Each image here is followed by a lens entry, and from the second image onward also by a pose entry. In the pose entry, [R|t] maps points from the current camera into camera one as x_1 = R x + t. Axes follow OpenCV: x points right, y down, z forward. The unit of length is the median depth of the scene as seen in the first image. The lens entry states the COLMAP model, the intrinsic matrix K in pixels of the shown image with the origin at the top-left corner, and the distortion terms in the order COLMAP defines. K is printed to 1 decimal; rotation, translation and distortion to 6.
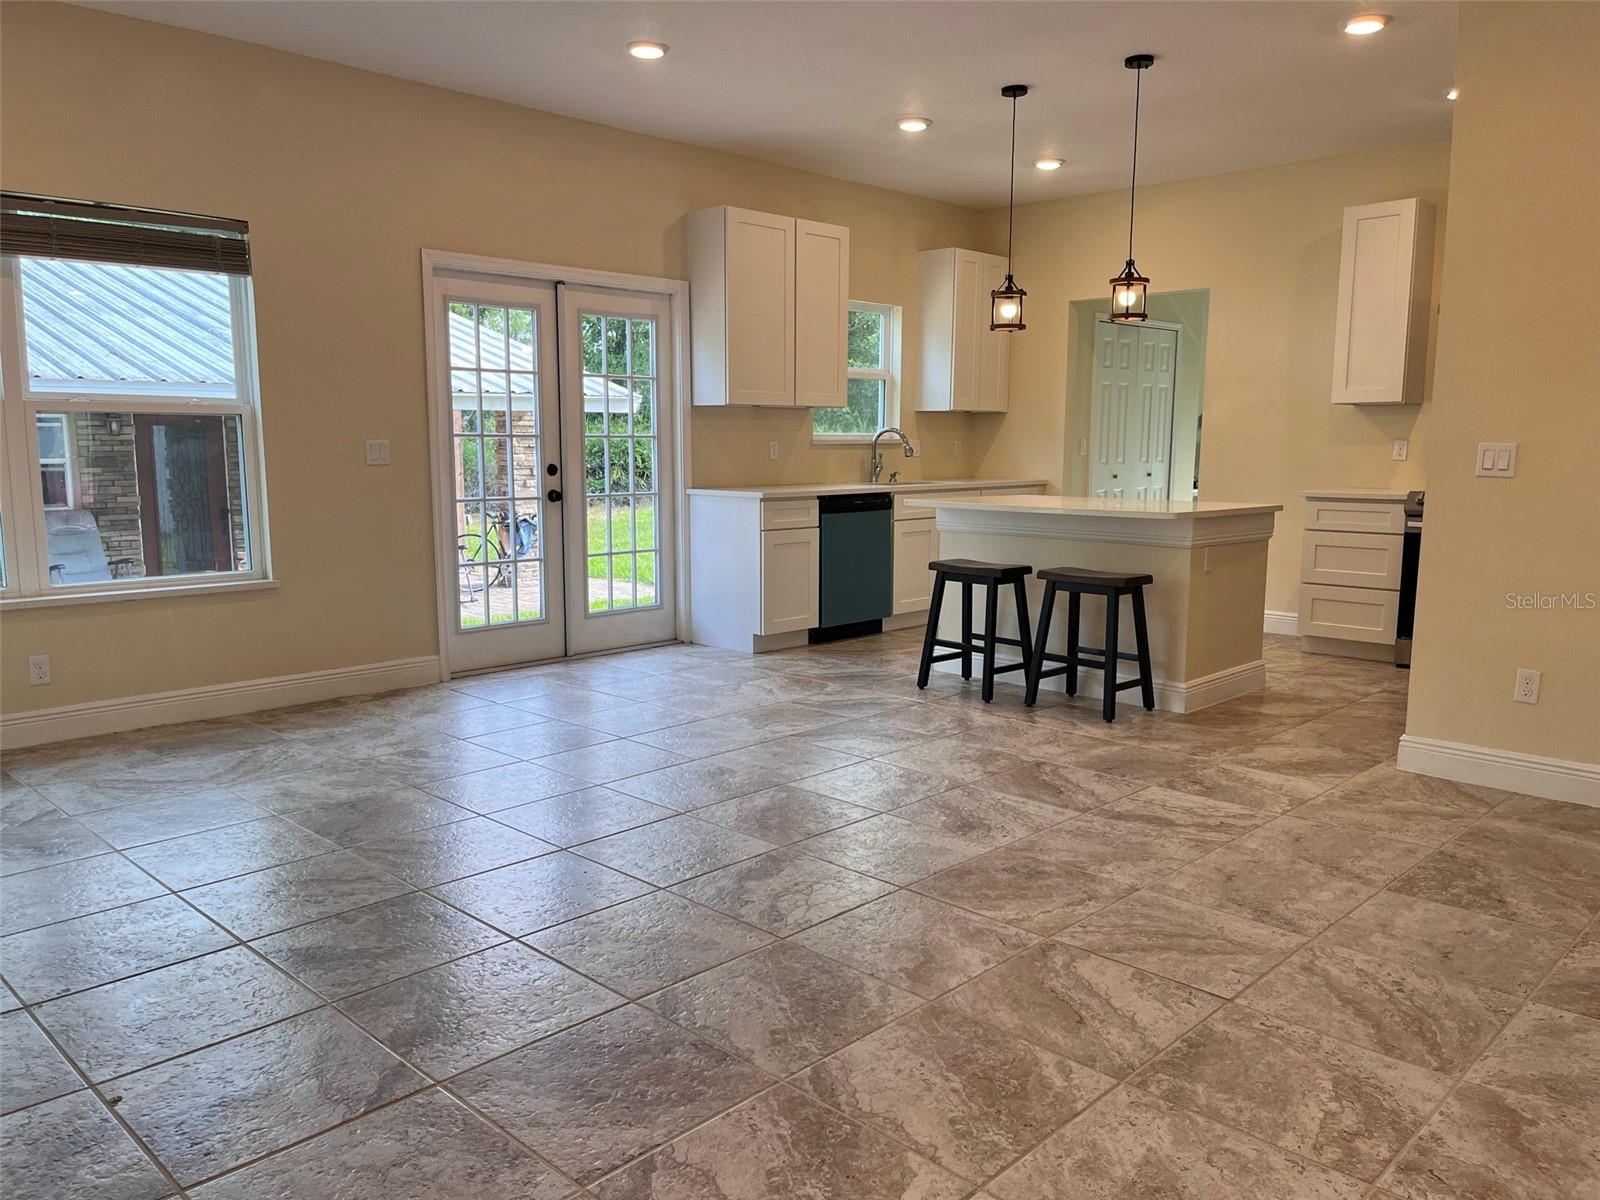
lens RADIAL K [[1203.8, 0, 806.1], [0, 1203.8, 608.1], [0, 0, 1]] dist [0.071941, -0.092009]
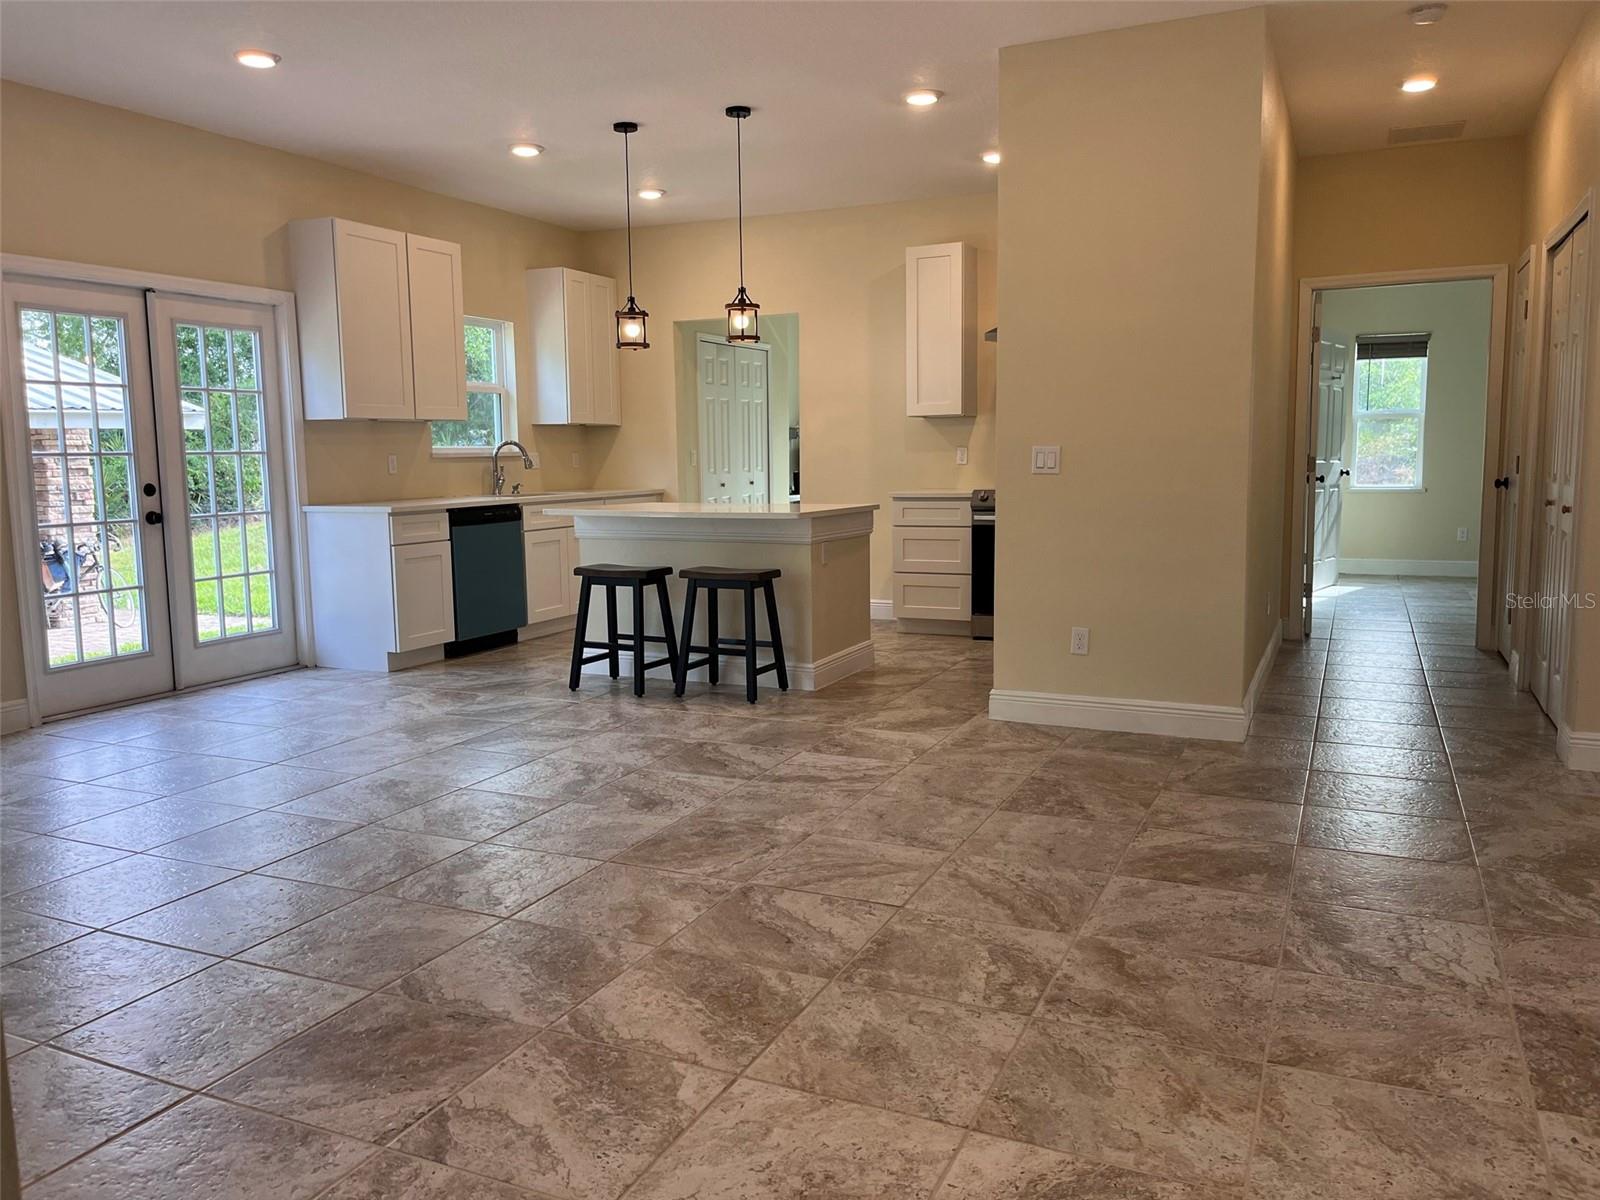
lens RADIAL K [[1203.8, 0, 804.9], [0, 1203.8, 592.8], [0, 0, 1]] dist [0.071941, -0.092009]
pose [[0.942410, -0.055870, 0.329759, -0.074673], [0.063750, 0.997880, -0.013122, 0.013145], [-0.328327, 0.033389, 0.943974, -0.069422]]
